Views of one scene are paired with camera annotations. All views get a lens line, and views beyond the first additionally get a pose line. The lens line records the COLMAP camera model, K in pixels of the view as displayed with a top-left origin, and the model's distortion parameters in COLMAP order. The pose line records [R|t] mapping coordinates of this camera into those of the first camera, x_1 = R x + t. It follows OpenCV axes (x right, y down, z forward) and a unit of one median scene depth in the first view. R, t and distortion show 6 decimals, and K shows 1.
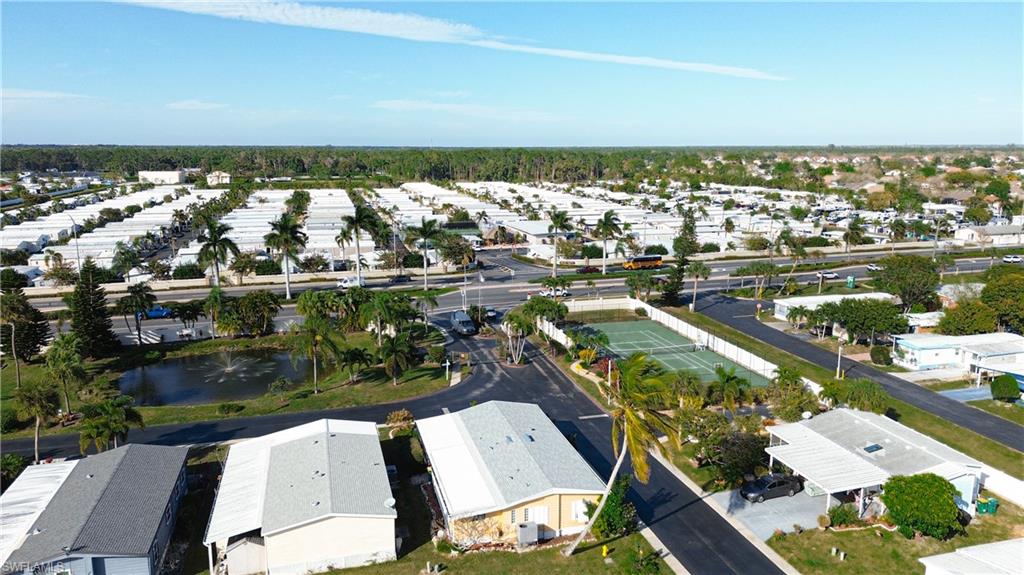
lens RADIAL K [[736.3, 0, 518.2], [0, 736.3, 285.3], [0, 0, 1]] dist [0.063526, -0.064537]
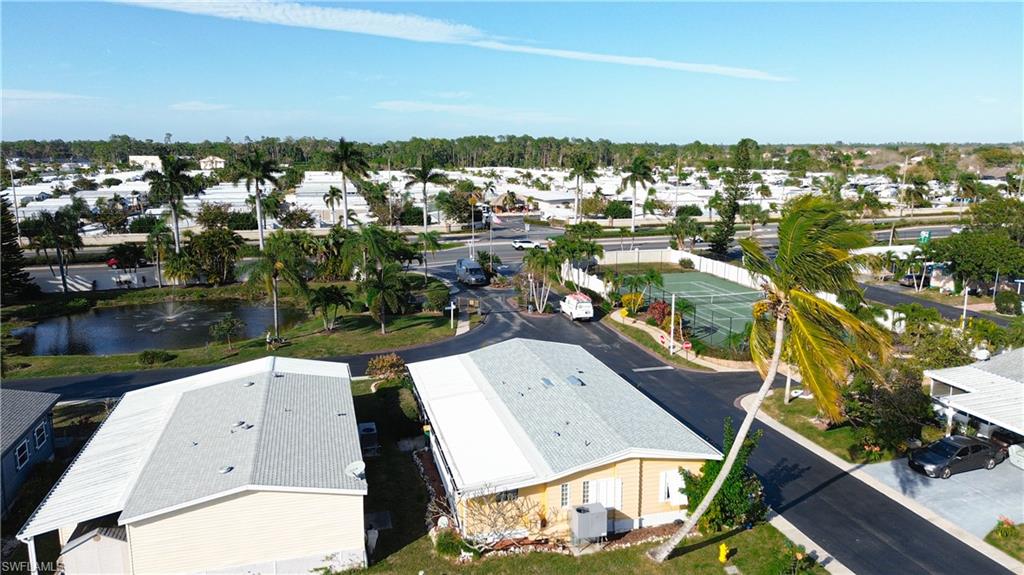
lens RADIAL K [[736.3, 0, 518.2], [0, 736.3, 285.3], [0, 0, 1]] dist [0.063526, -0.064537]
pose [[0.999993, 0.001335, -0.003496, -0.032604], [-0.001344, 0.999996, -0.002447, 0.111560], [0.003493, 0.002451, 0.999991, 0.310073]]
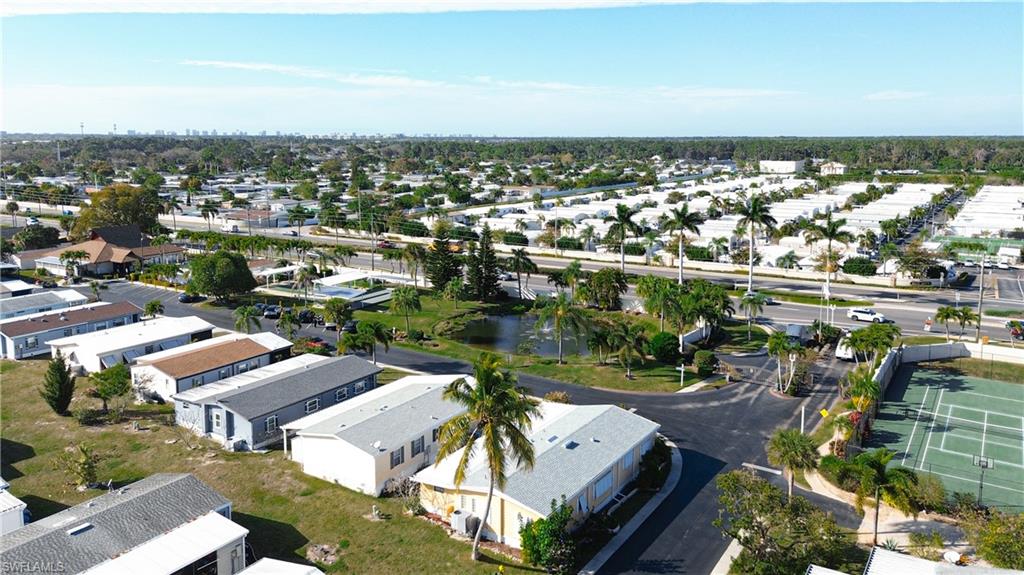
lens RADIAL K [[736.3, 0, 518.2], [0, 736.3, 285.3], [0, 0, 1]] dist [0.063526, -0.064537]
pose [[0.654505, 0.150199, -0.740989, 0.571078], [-0.141974, 0.987050, 0.074672, -0.046819], [0.742608, 0.056328, 0.667353, 0.292203]]
